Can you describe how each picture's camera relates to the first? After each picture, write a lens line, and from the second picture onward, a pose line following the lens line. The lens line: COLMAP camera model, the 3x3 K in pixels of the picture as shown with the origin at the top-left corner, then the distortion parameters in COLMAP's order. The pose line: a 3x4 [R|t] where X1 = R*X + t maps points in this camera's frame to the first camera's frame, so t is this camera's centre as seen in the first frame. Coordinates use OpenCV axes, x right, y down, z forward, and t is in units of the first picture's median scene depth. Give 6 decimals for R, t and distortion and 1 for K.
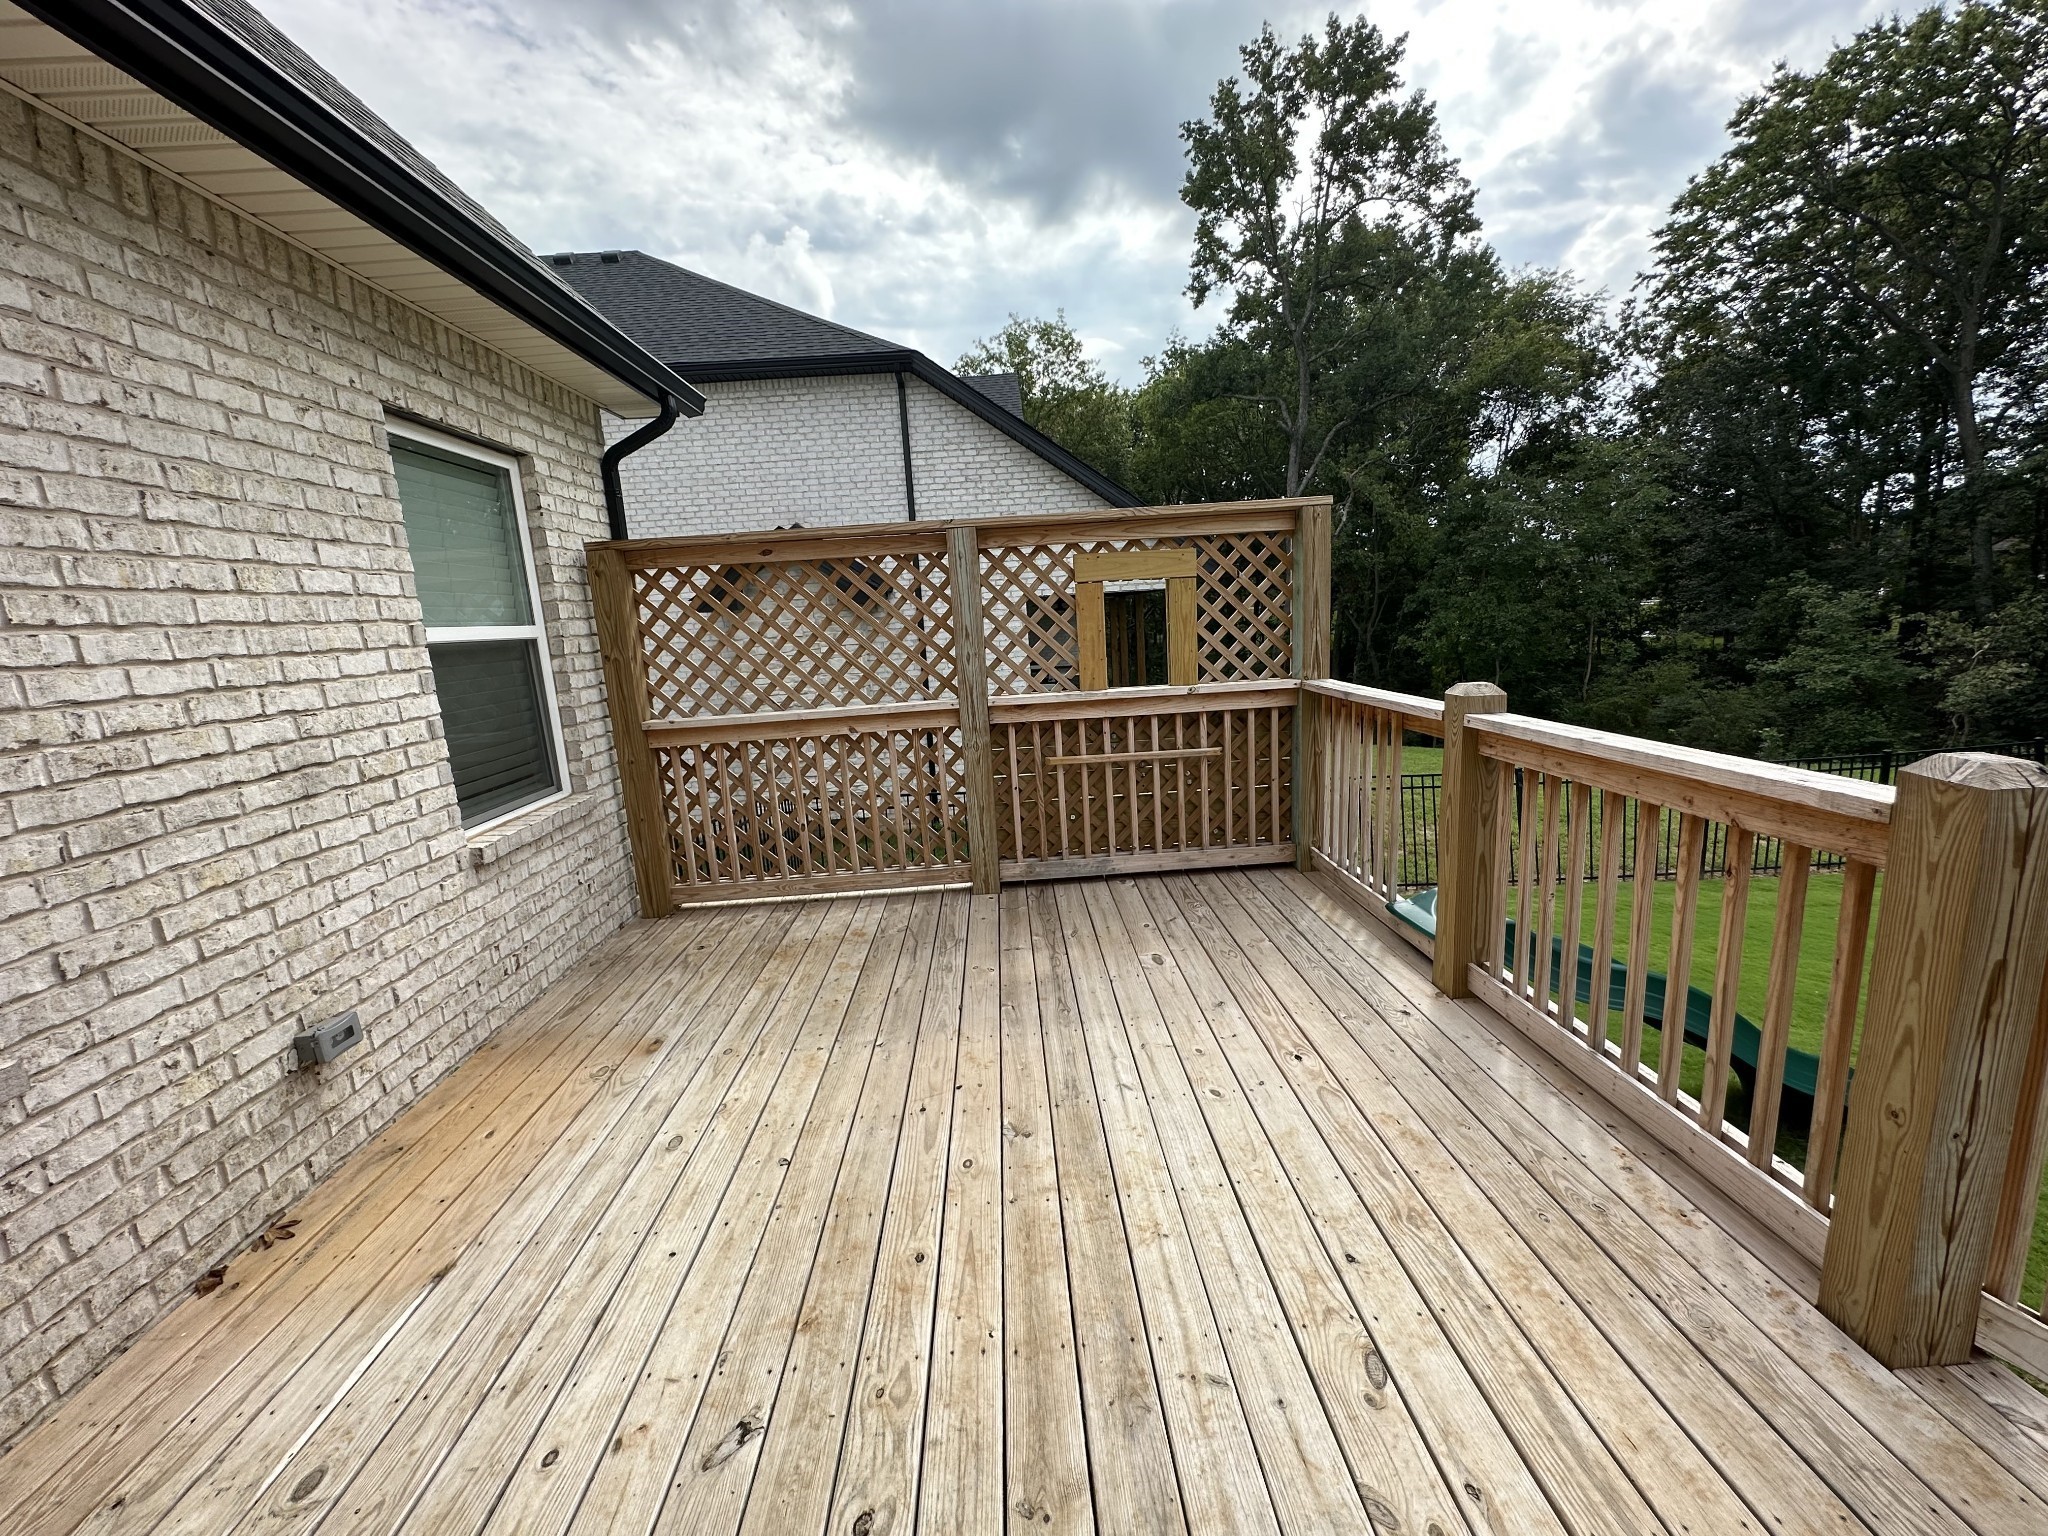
lens RADIAL K [[816.4, 0, 1017.1], [0, 816.4, 773.9], [0, 0, 1]] dist [-0.000886, 0.000316]
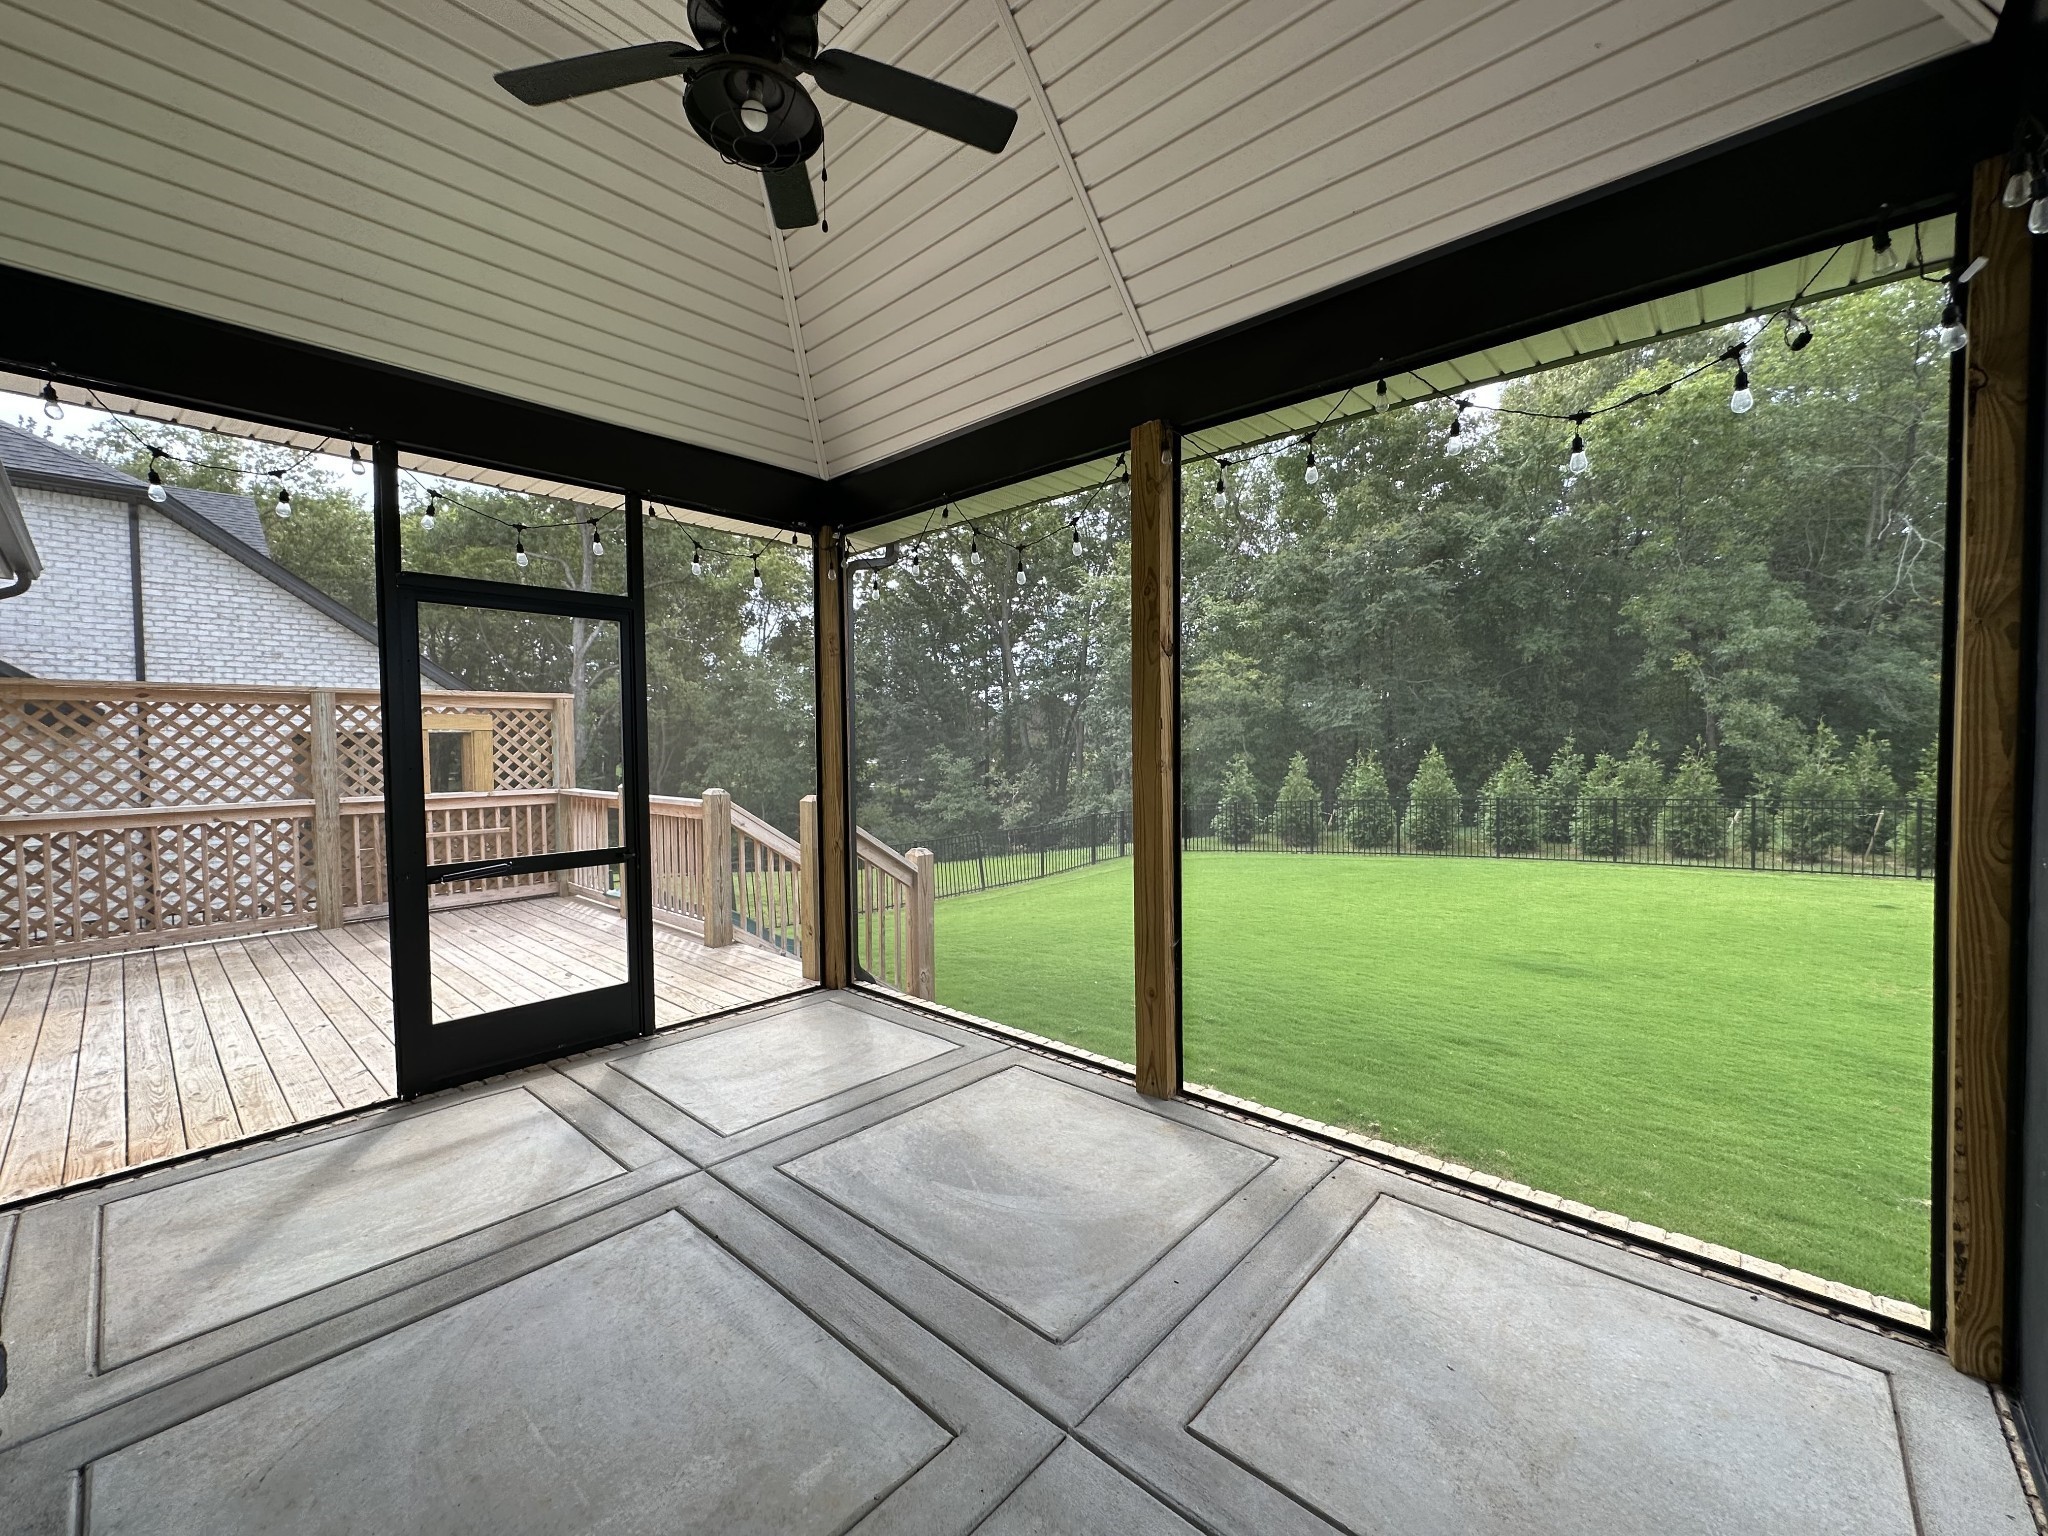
lens RADIAL K [[816.4, 0, 1018.6], [0, 816.4, 760.7], [0, 0, 1]] dist [-0.000886, 0.000316]
pose [[0.692182, 0.034708, 0.720888, -0.255284], [0.107752, 0.982678, -0.150774, 0.205241], [-0.713634, 0.182041, 0.676452, -0.966081]]
